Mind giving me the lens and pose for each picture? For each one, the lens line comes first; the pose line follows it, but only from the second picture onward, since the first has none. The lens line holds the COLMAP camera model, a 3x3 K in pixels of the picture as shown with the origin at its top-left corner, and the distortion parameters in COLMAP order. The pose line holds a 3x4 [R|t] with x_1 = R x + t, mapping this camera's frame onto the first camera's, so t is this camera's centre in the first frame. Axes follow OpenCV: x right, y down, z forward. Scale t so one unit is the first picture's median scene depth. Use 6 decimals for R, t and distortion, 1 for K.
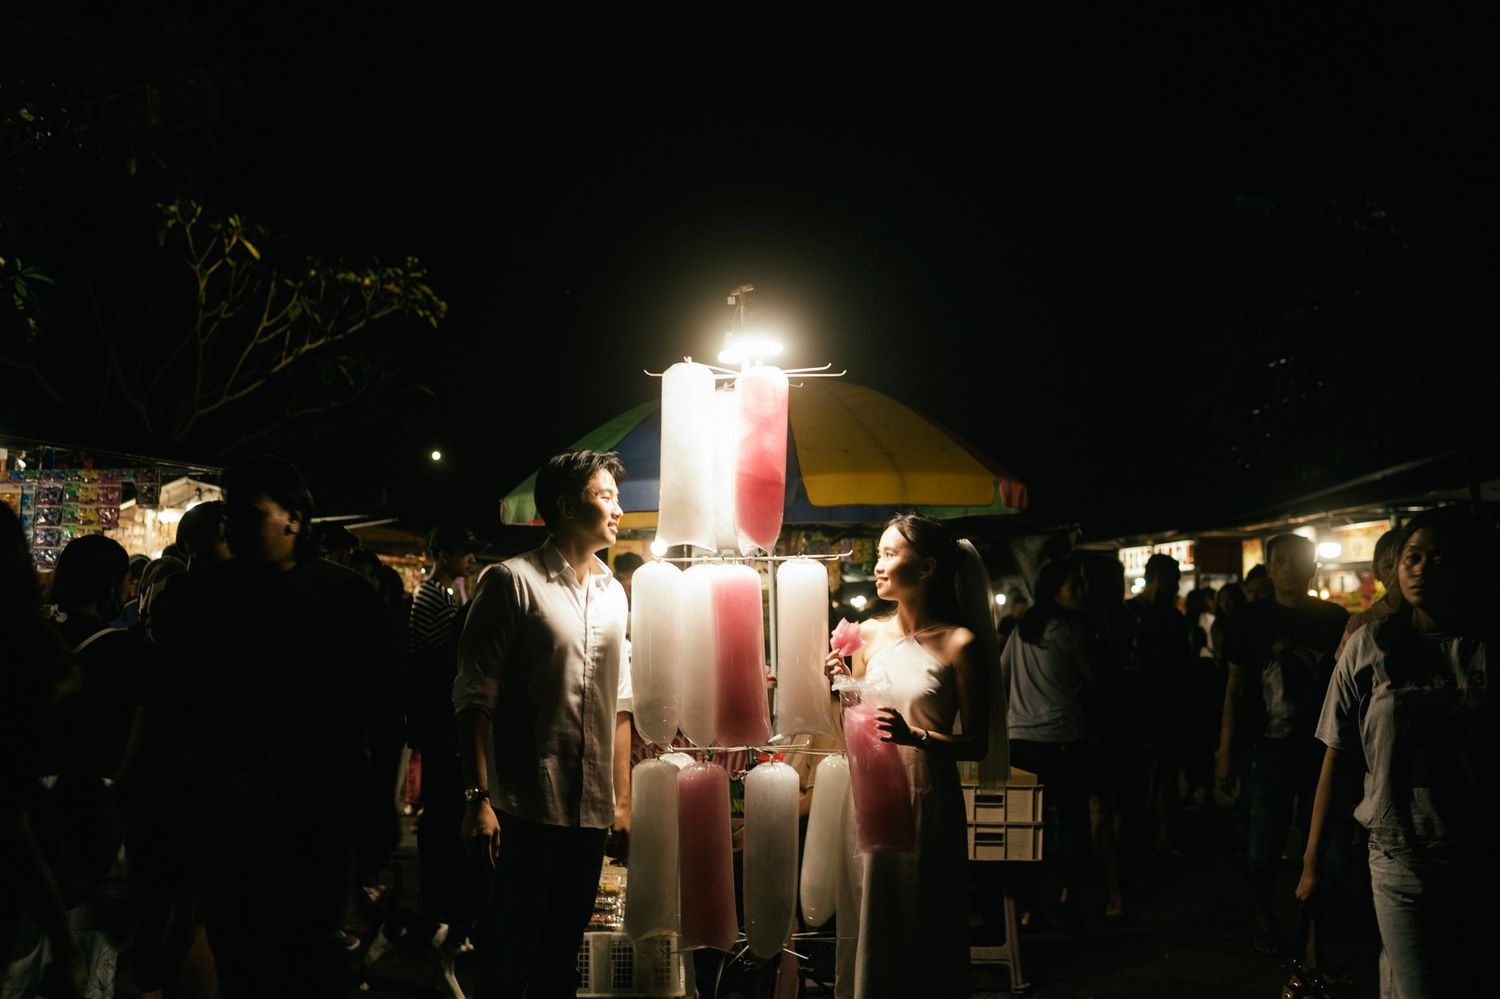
lens RADIAL K [[1493.9, 0, 750.0], [0, 1493.9, 499.5], [0, 0, 1]] dist [-0.017813, -0.014719]
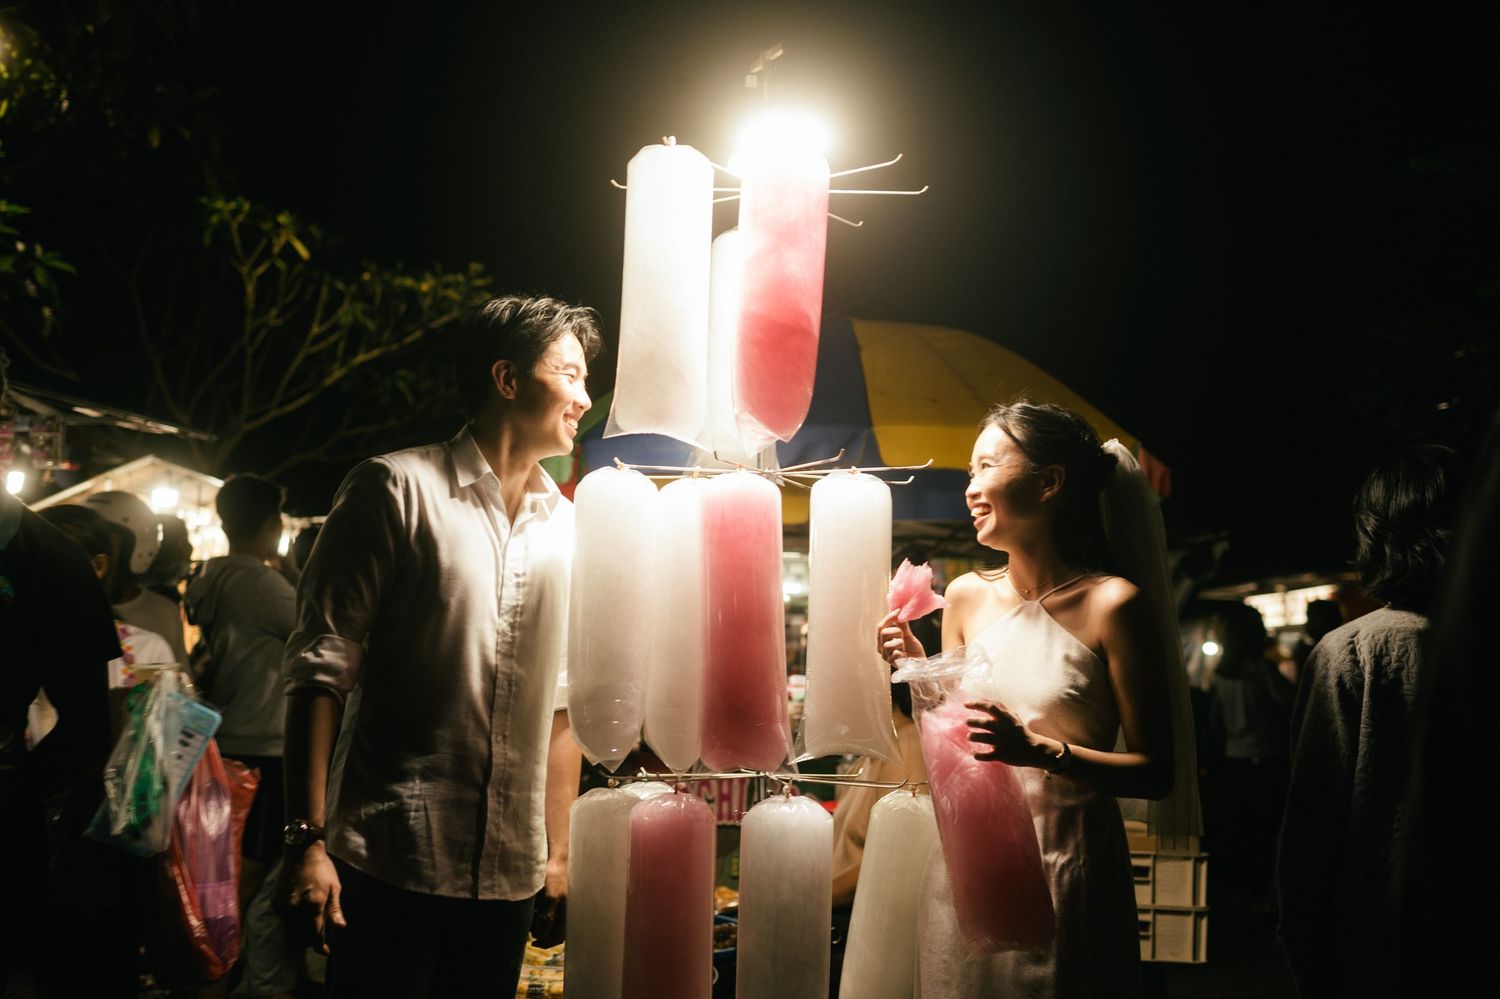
lens RADIAL K [[1533.5, 0, 721.3], [0, 1533.5, 501.6], [0, 0, 1]] dist [-0.007865, -0.005887]
pose [[0.996624, 0.015840, -0.080563, 0.032754], [-0.018414, 0.999340, -0.031308, 0.072000], [0.080014, 0.032686, 0.996258, 0.354334]]
